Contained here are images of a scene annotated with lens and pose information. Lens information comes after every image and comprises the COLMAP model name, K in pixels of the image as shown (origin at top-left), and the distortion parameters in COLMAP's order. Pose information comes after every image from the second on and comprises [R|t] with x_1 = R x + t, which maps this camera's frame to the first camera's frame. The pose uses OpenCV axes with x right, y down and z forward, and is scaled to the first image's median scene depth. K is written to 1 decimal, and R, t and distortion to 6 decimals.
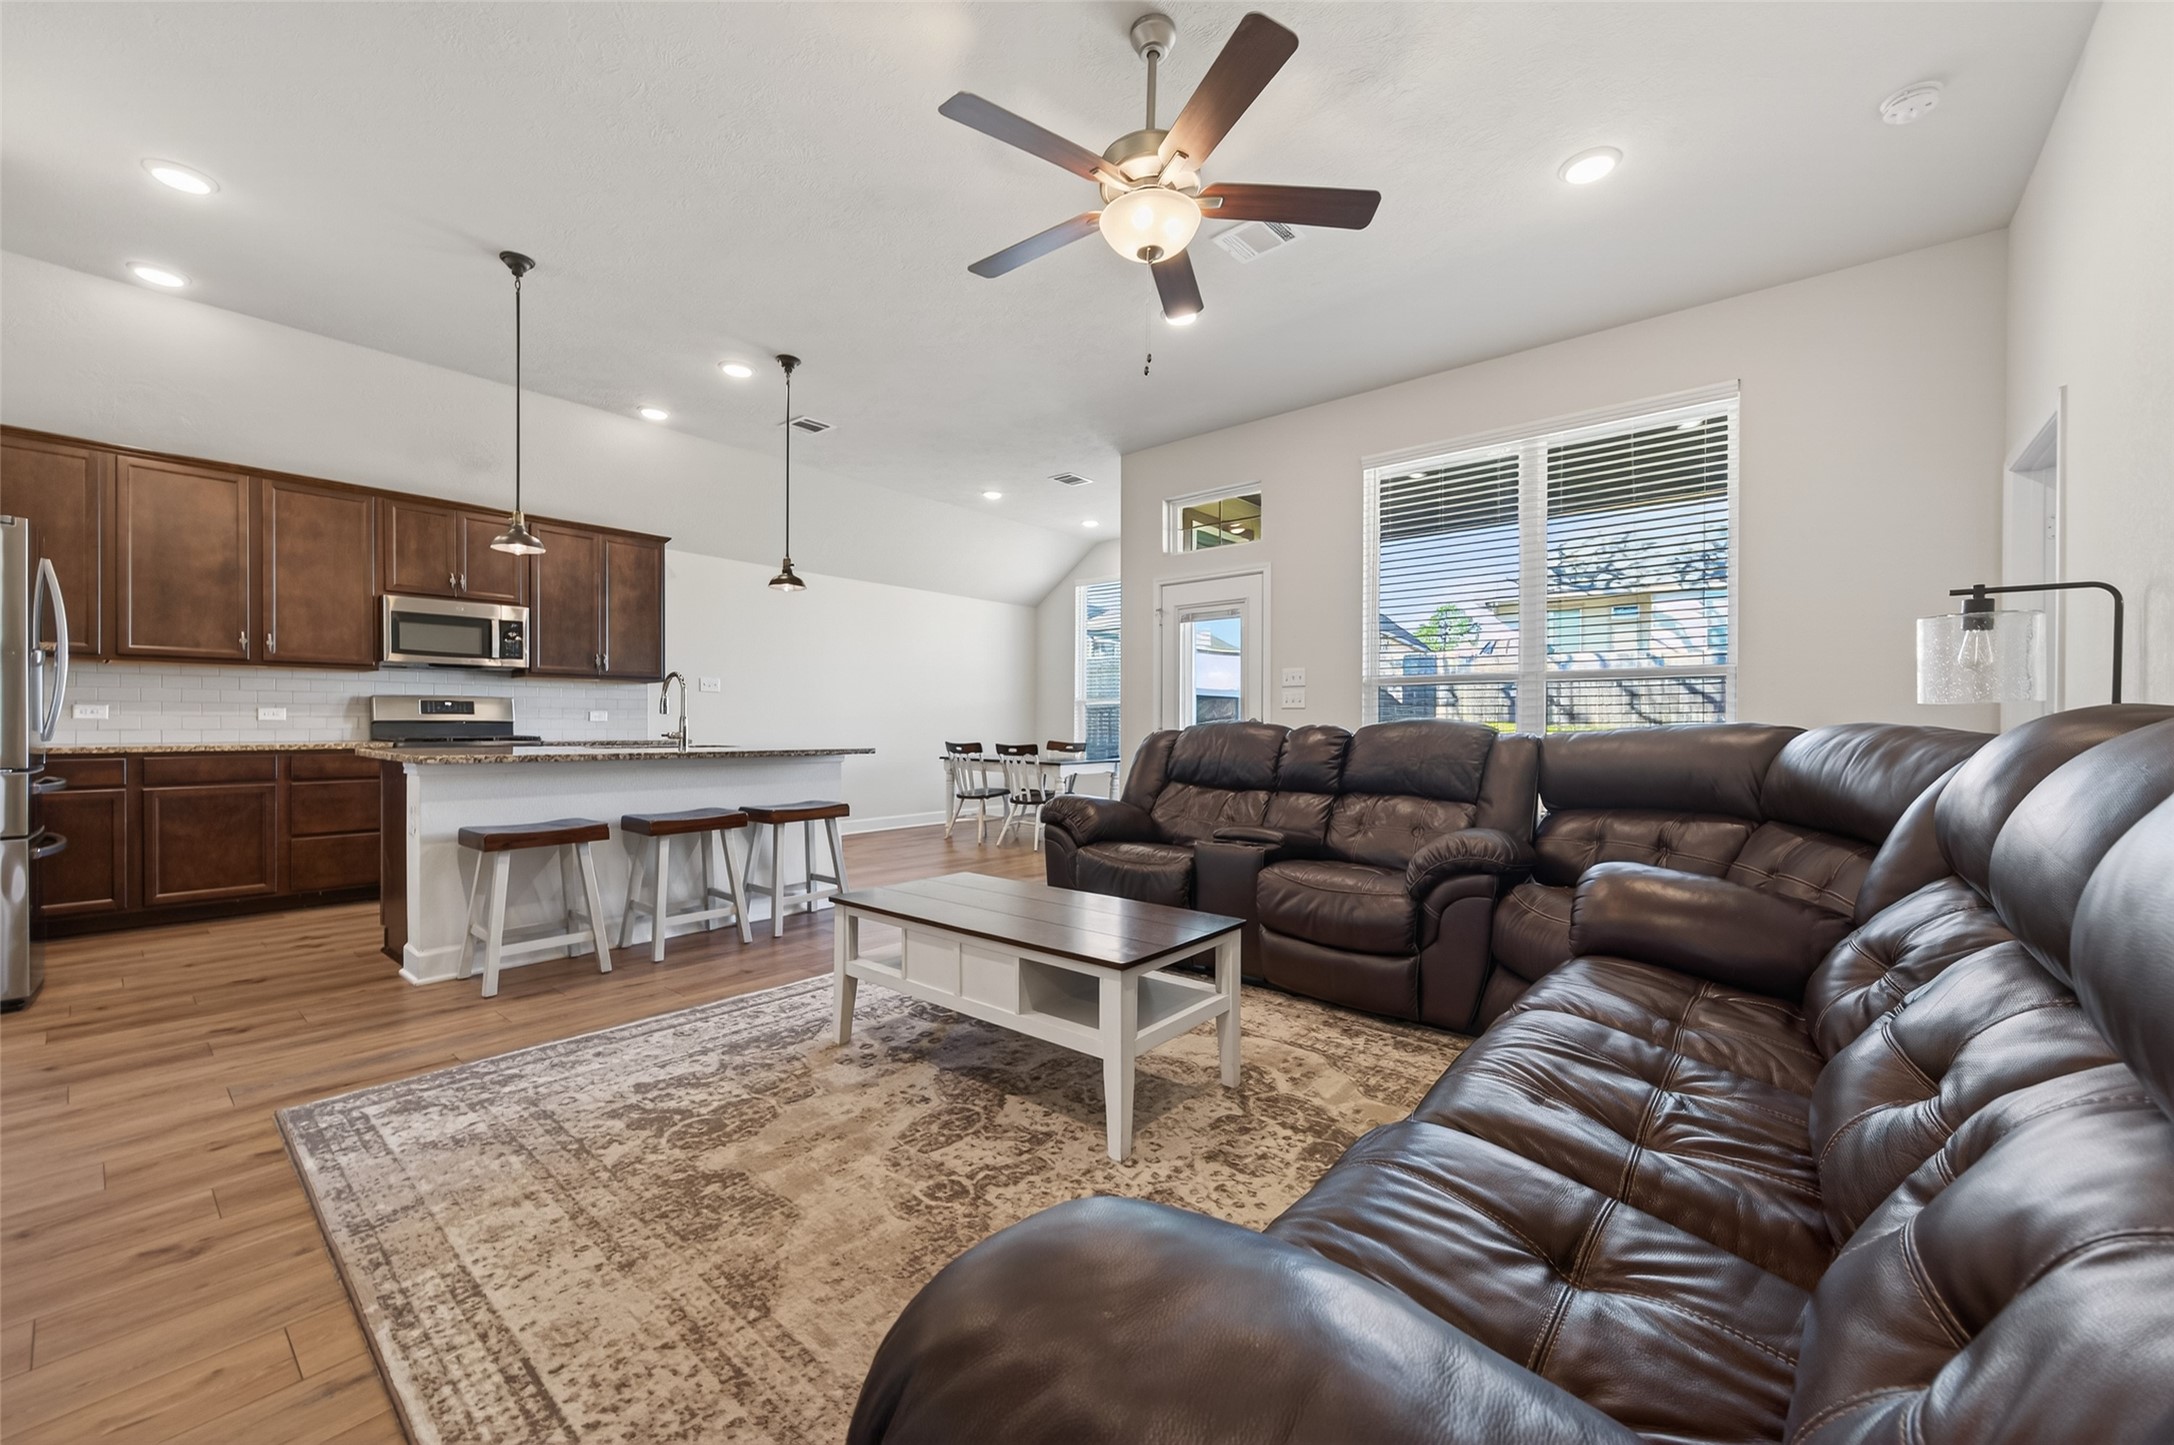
lens RADIAL K [[845.7, 0, 1090.6], [0, 845.7, 728.7], [0, 0, 1]] dist [0.006537, -0.001377]
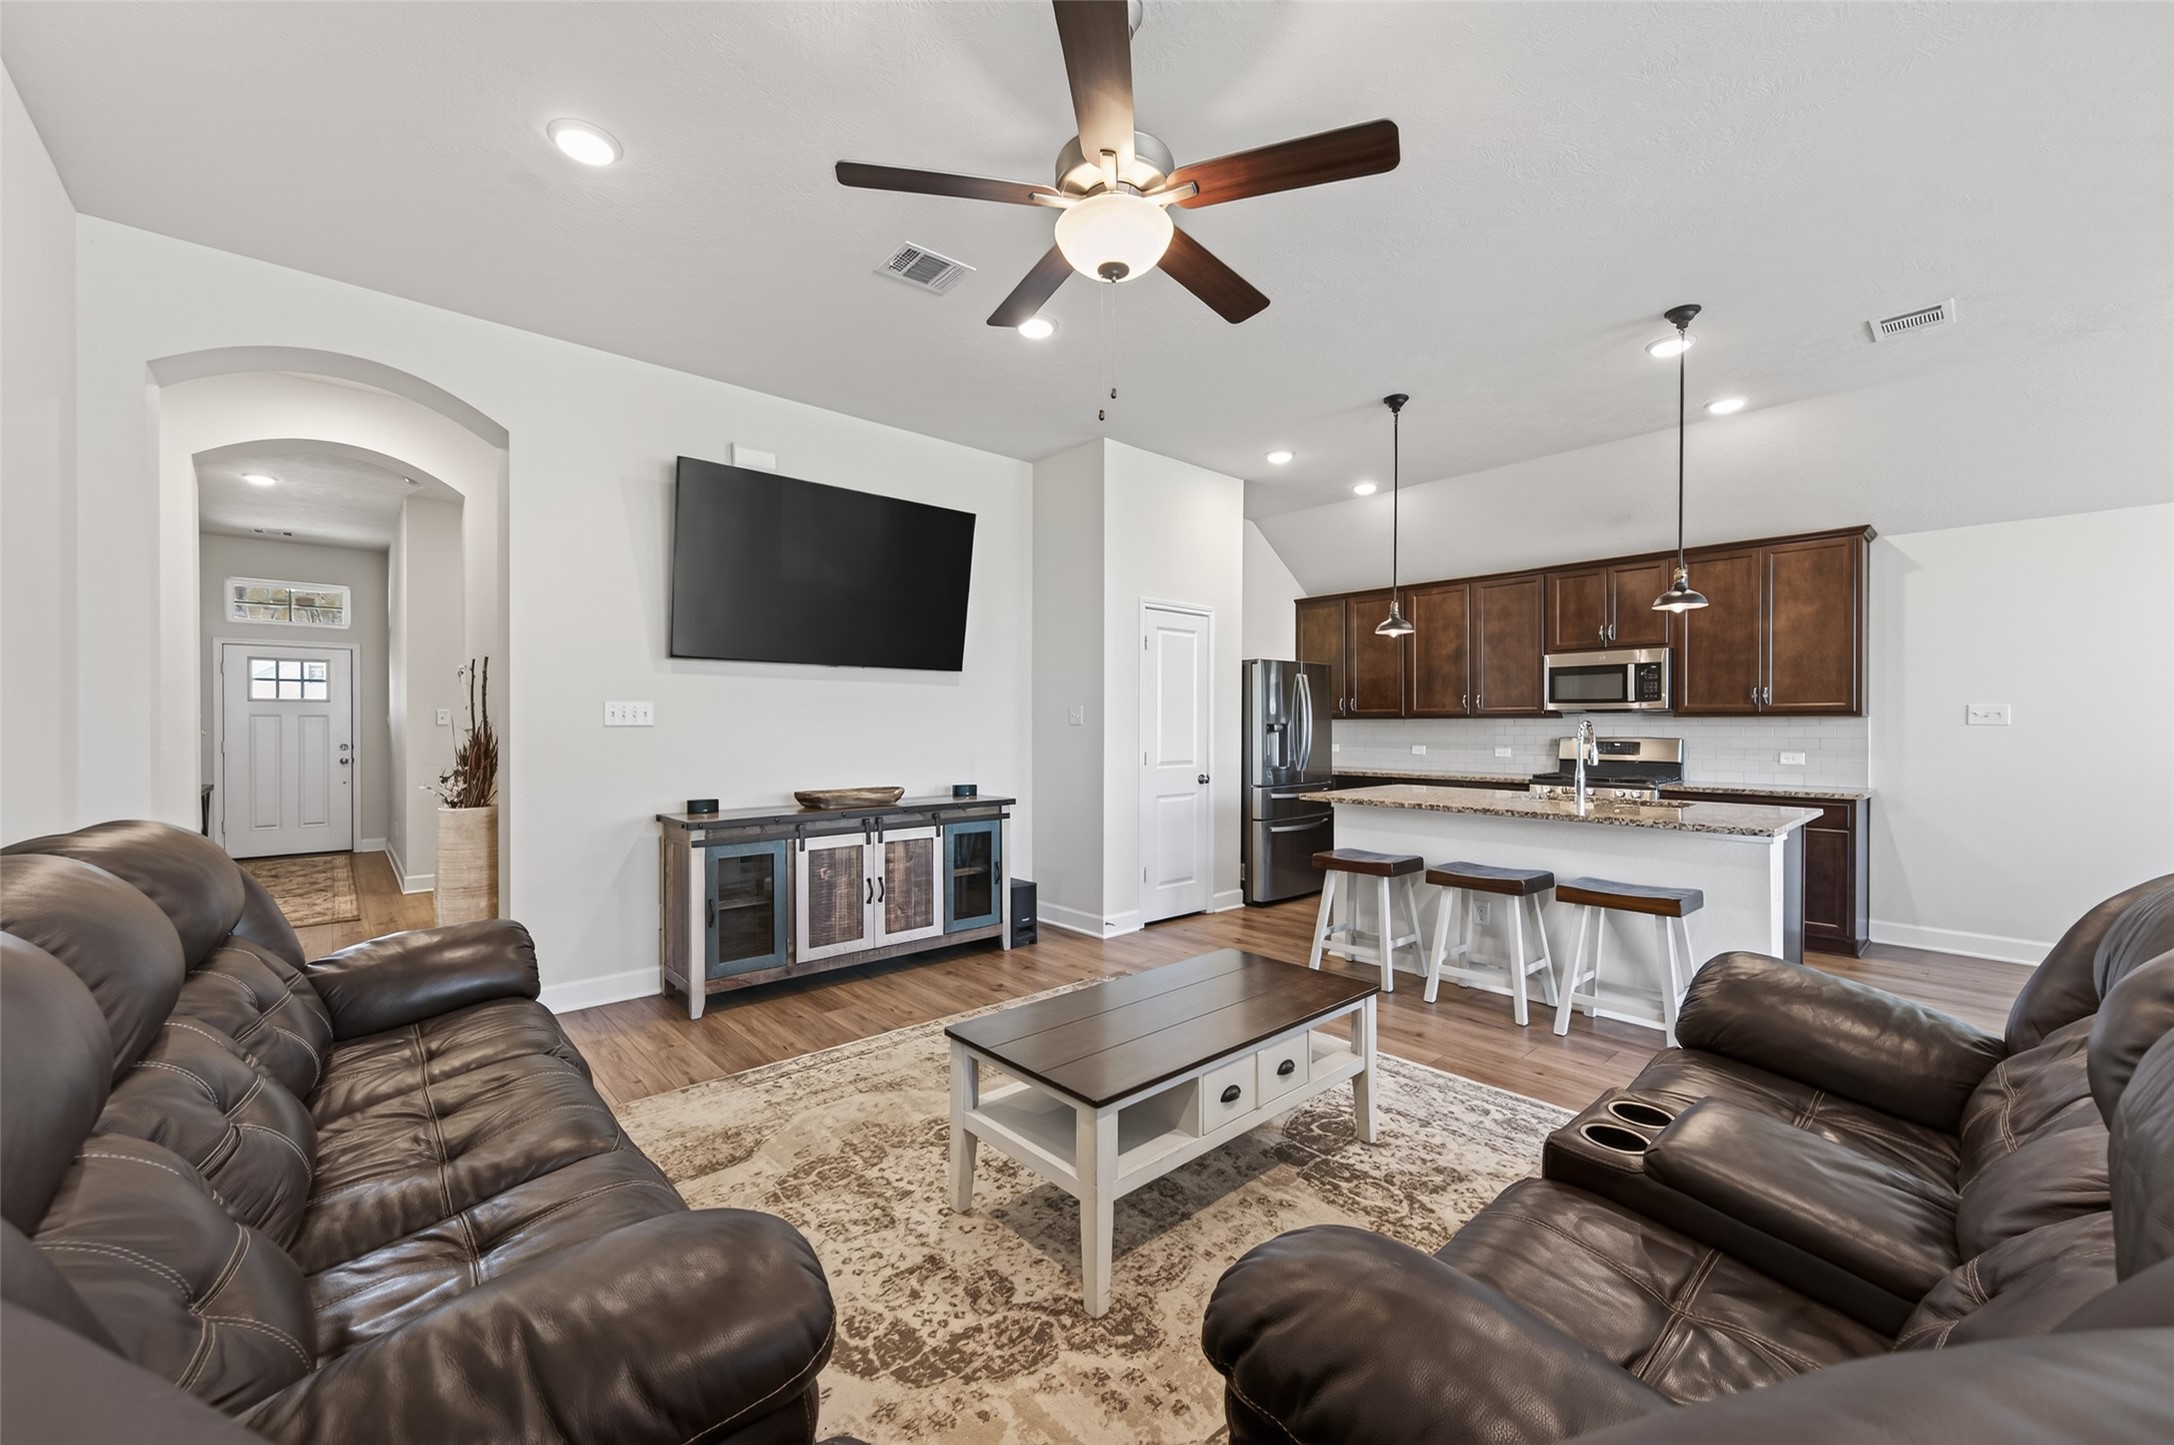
lens RADIAL K [[845.7, 0, 1086.8], [0, 845.7, 727.3], [0, 0, 1]] dist [0.006537, -0.001377]
pose [[-0.142359, -0.003269, -0.989810, 0.875151], [-0.007690, 0.999968, -0.002196, -0.093921], [0.989785, 0.007299, -0.142379, 1.044629]]
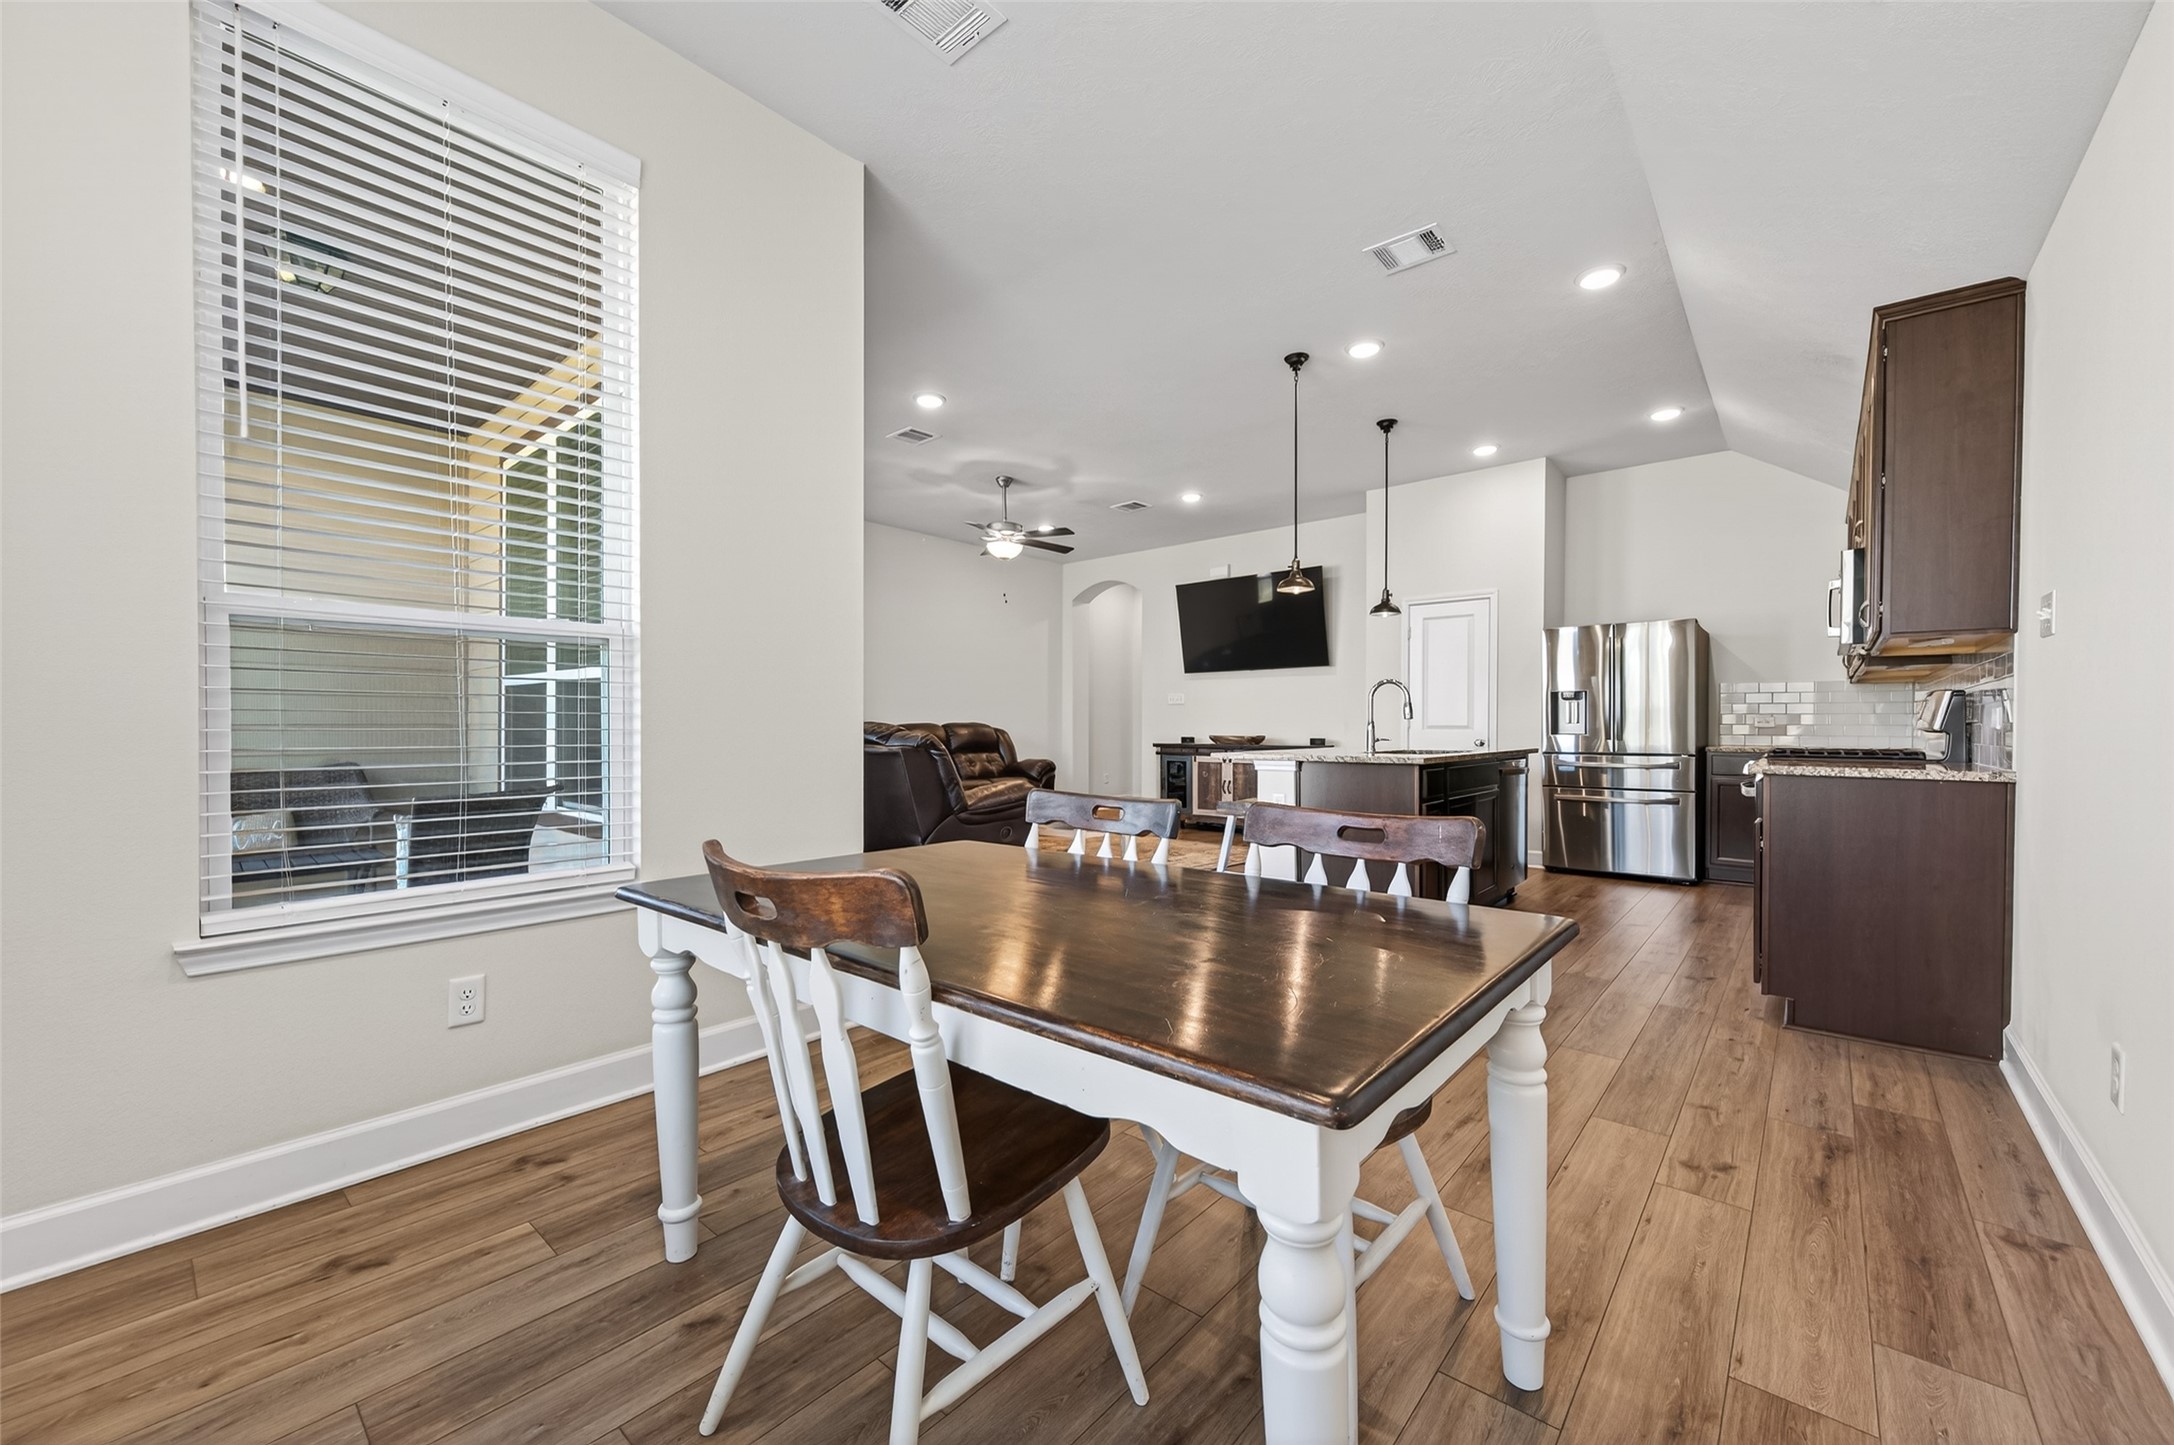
lens RADIAL K [[845.7, 0, 1084.1], [0, 845.7, 727.5], [0, 0, 1]] dist [0.006537, -0.001377]
pose [[-0.999735, -0.007453, 0.021800, -0.243380], [-0.007196, 0.999904, 0.011857, -0.033162], [-0.021887, 0.011697, -0.999692, 3.607154]]
